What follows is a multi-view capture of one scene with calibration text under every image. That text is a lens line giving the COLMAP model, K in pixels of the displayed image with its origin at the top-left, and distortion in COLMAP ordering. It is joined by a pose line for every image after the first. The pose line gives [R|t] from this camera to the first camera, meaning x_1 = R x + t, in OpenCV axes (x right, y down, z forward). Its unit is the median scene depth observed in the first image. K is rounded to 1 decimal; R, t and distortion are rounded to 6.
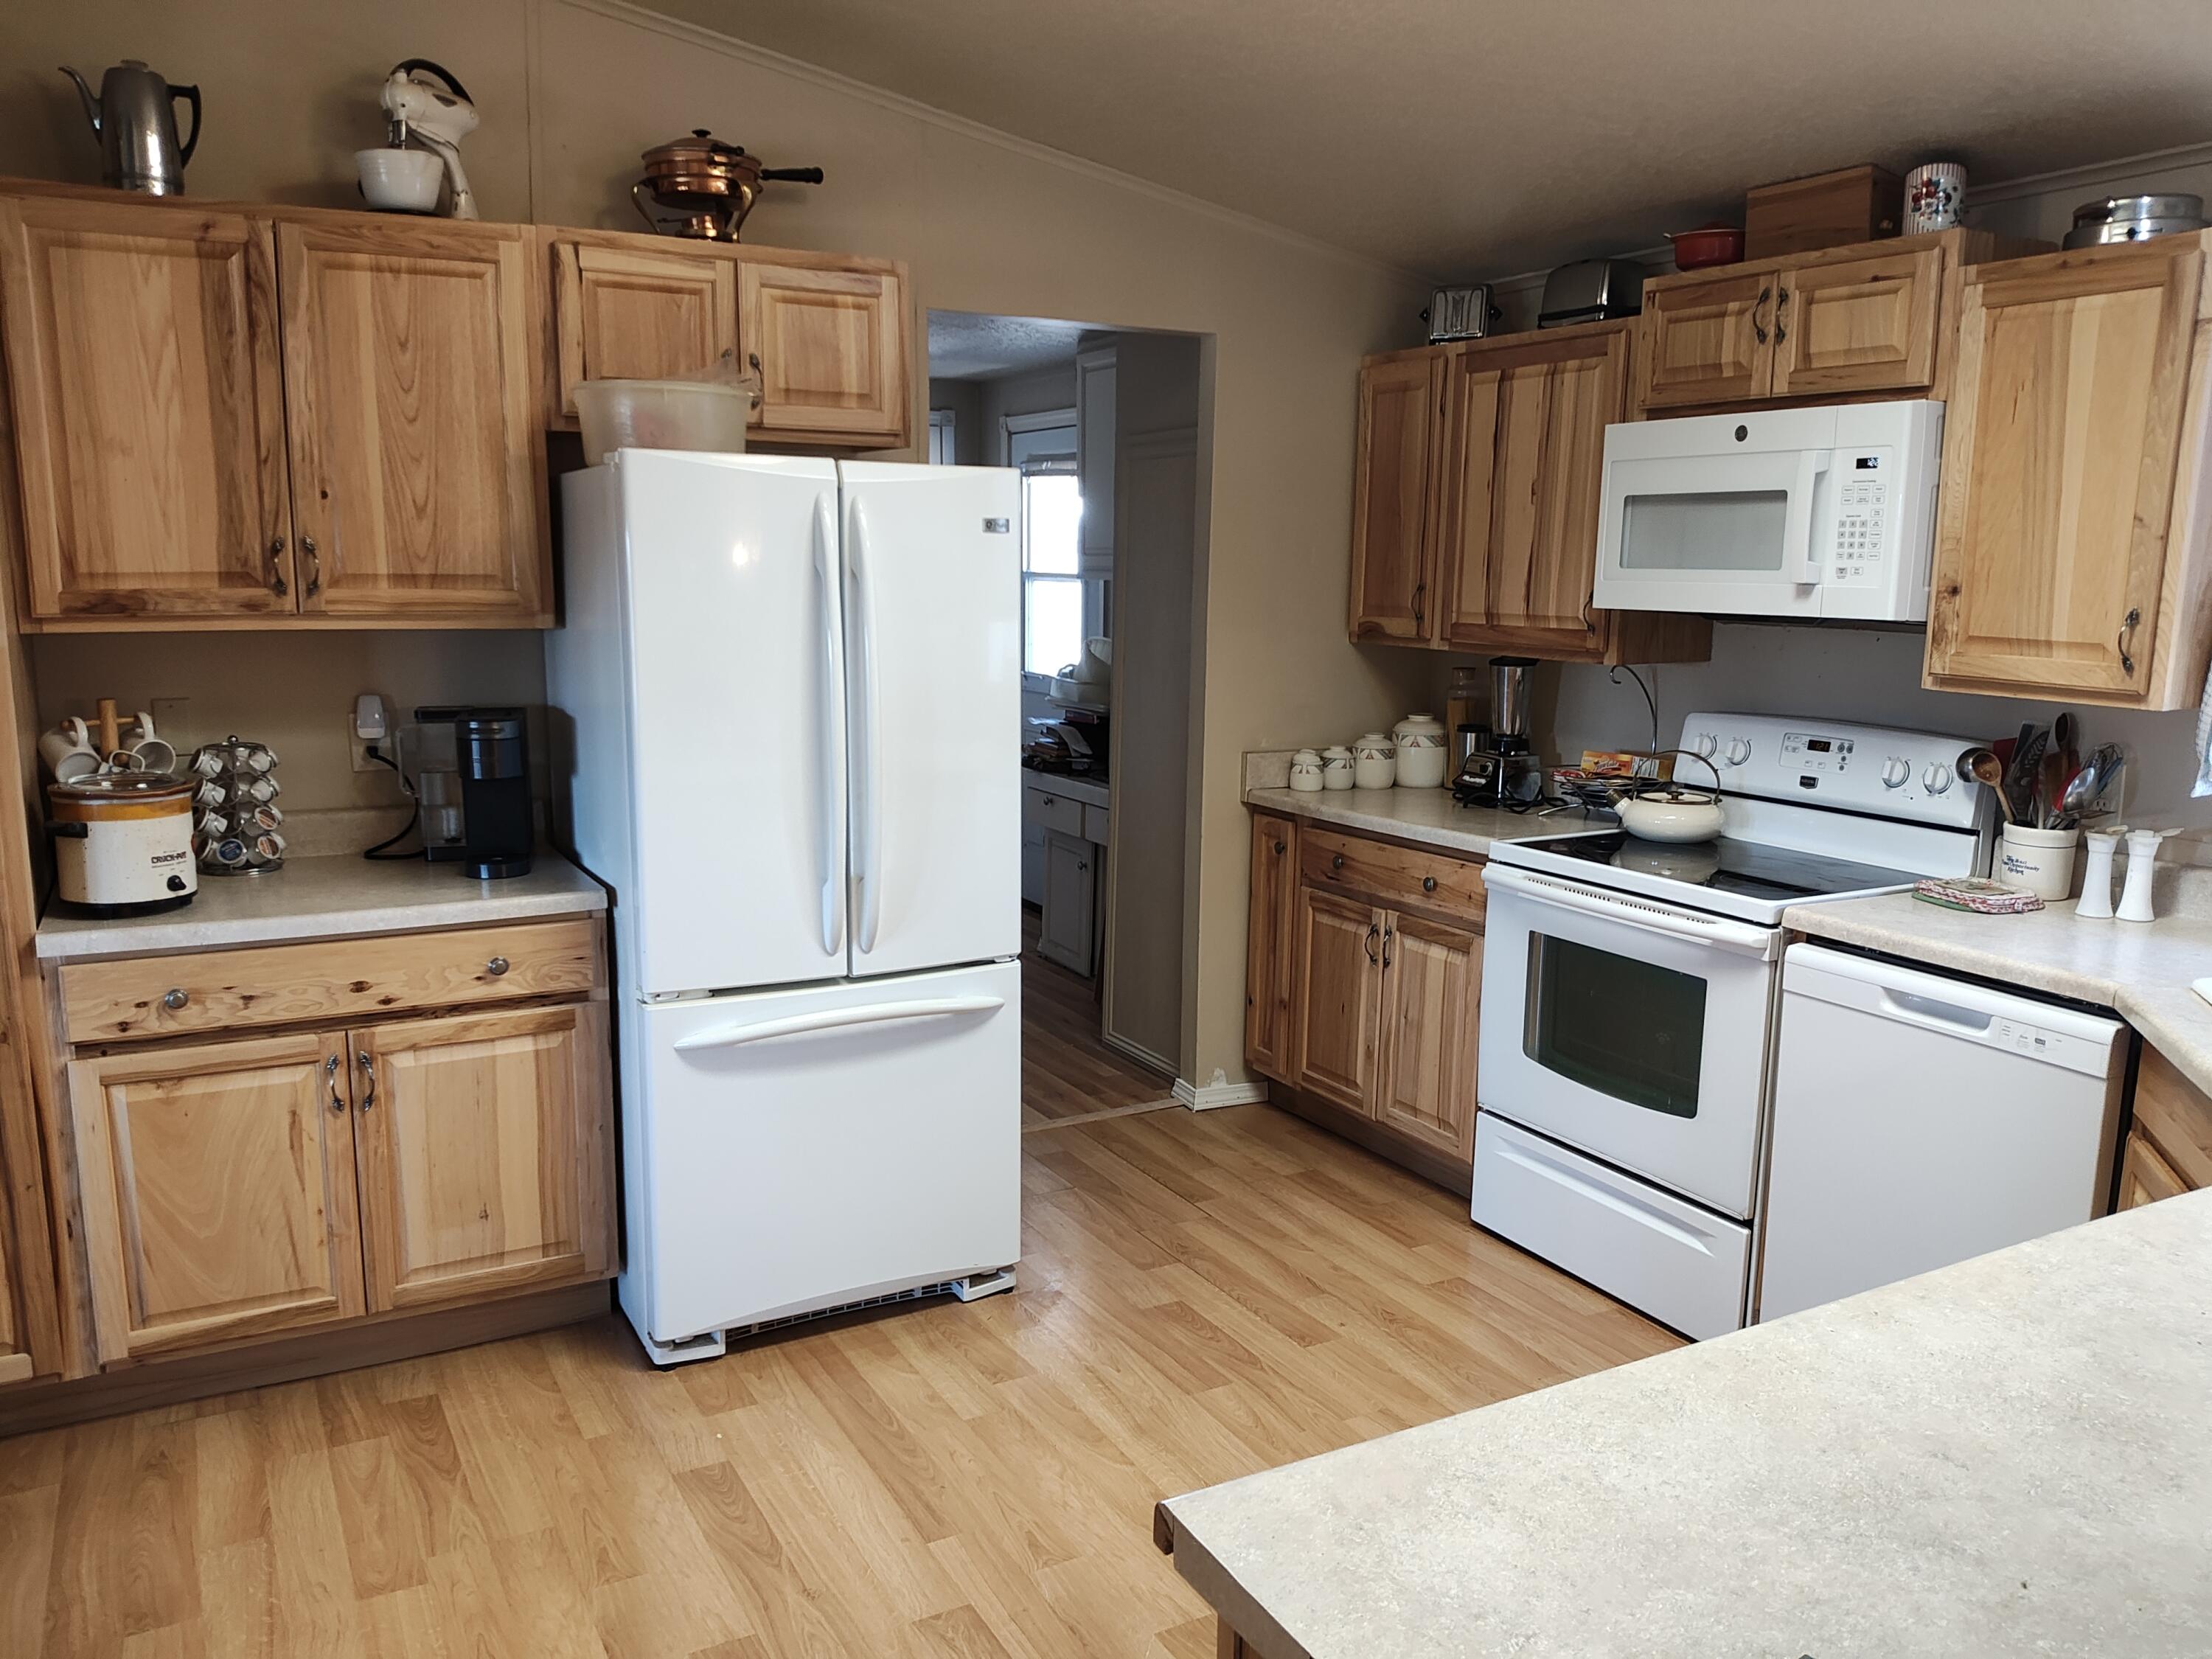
lens RADIAL K [[1664.4, 0, 1105.5], [0, 1664.4, 880.7], [0, 0, 1]] dist [0.117900, -0.242658]
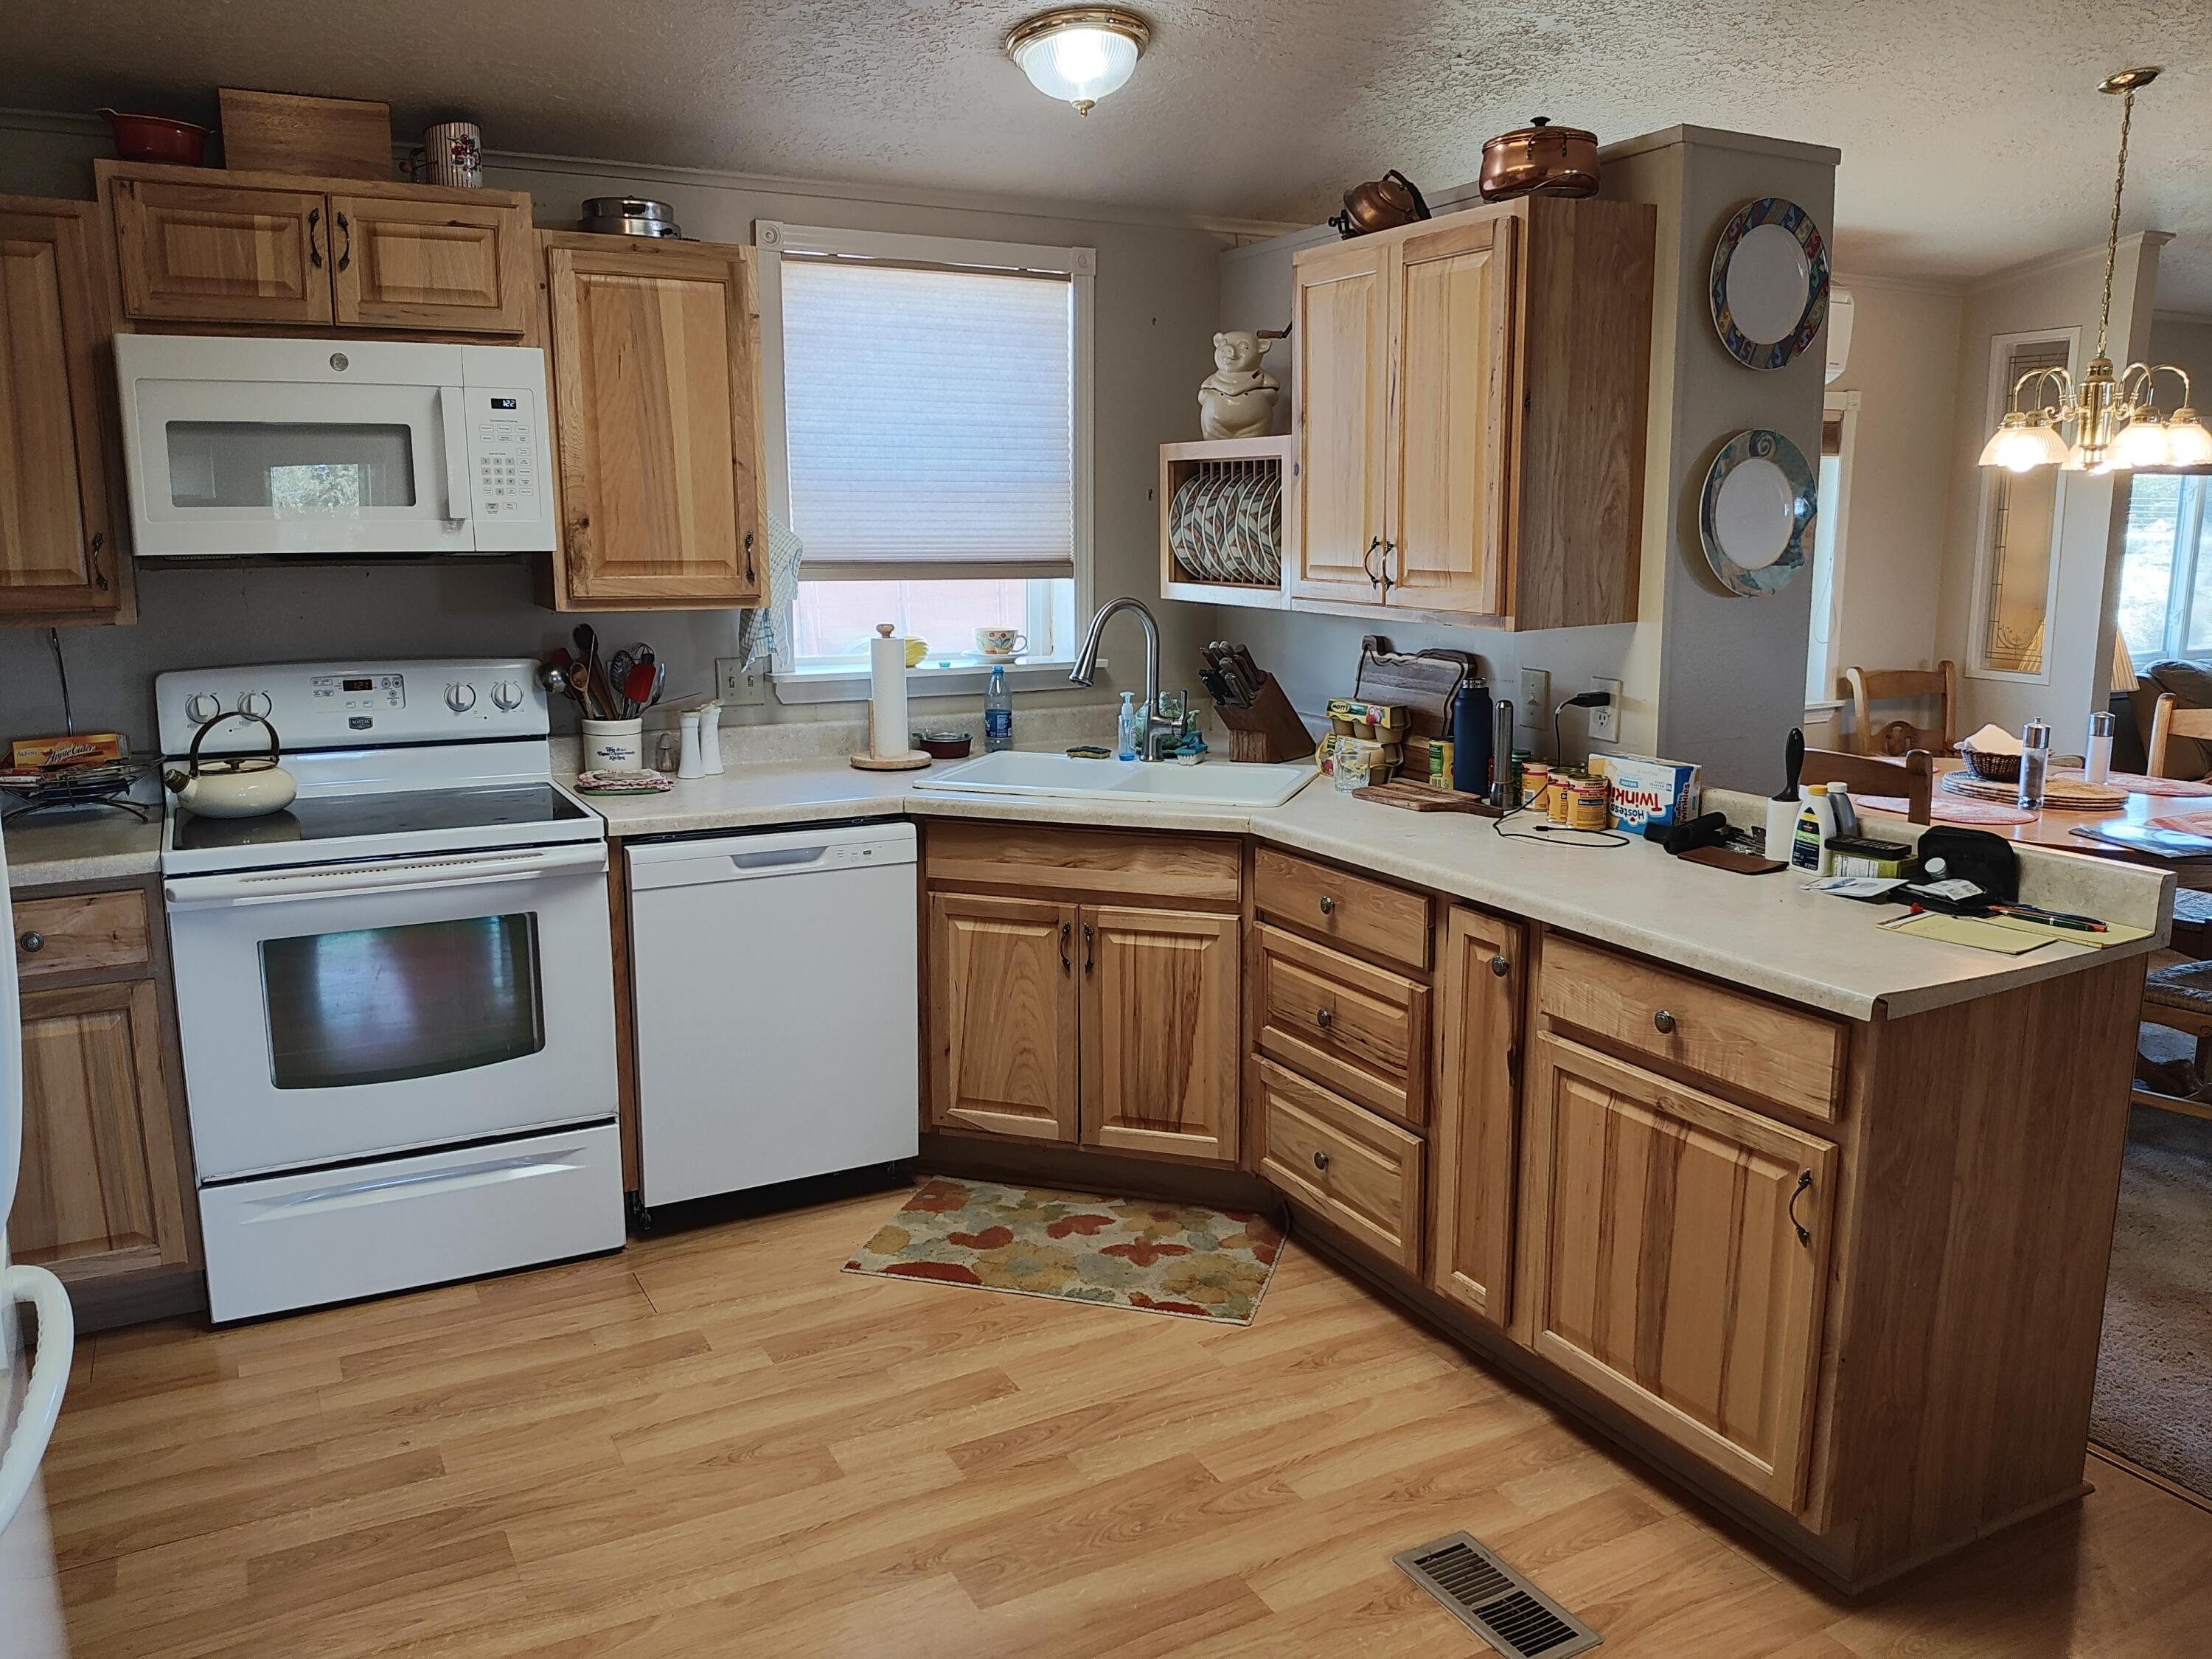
lens RADIAL K [[1658.8, 0, 1103.5], [0, 1658.8, 841.7], [0, 0, 1]] dist [0.120958, -0.243767]
pose [[0.022866, -0.205278, 0.978437, -0.617053], [0.191192, 0.961527, 0.197262, -0.115892], [-0.981286, 0.182559, 0.061233, 0.598490]]
